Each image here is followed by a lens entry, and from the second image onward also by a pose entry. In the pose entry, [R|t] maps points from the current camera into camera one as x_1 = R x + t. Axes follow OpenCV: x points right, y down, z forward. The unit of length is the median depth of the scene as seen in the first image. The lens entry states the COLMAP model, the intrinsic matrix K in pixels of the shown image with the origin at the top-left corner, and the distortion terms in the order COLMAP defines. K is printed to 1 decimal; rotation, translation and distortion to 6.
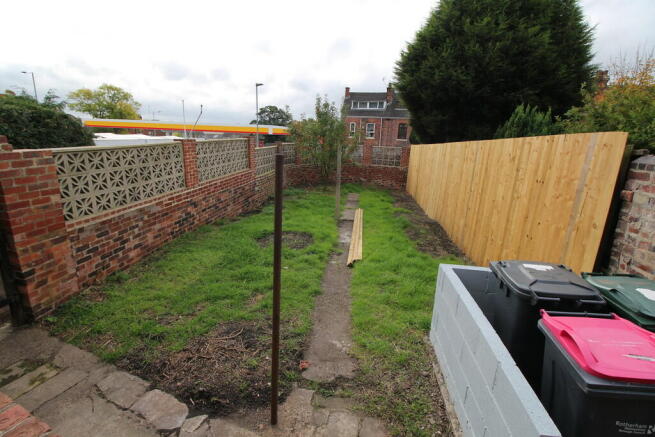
lens RADIAL K [[280.2, 0, 328.4], [0, 280.2, 197.7], [0, 0, 1]] dist [-0.025638, -0.000360]
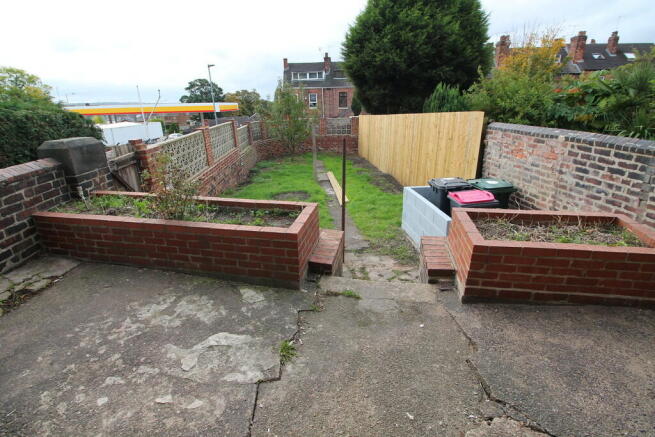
lens RADIAL K [[280.2, 0, 328.4], [0, 280.2, 197.7], [0, 0, 1]] dist [-0.025638, -0.000360]
pose [[0.973846, -0.125062, 0.189694, -0.134808], [0.104640, 0.987939, 0.114136, 0.010452], [-0.201680, -0.091301, 0.975187, -0.218083]]
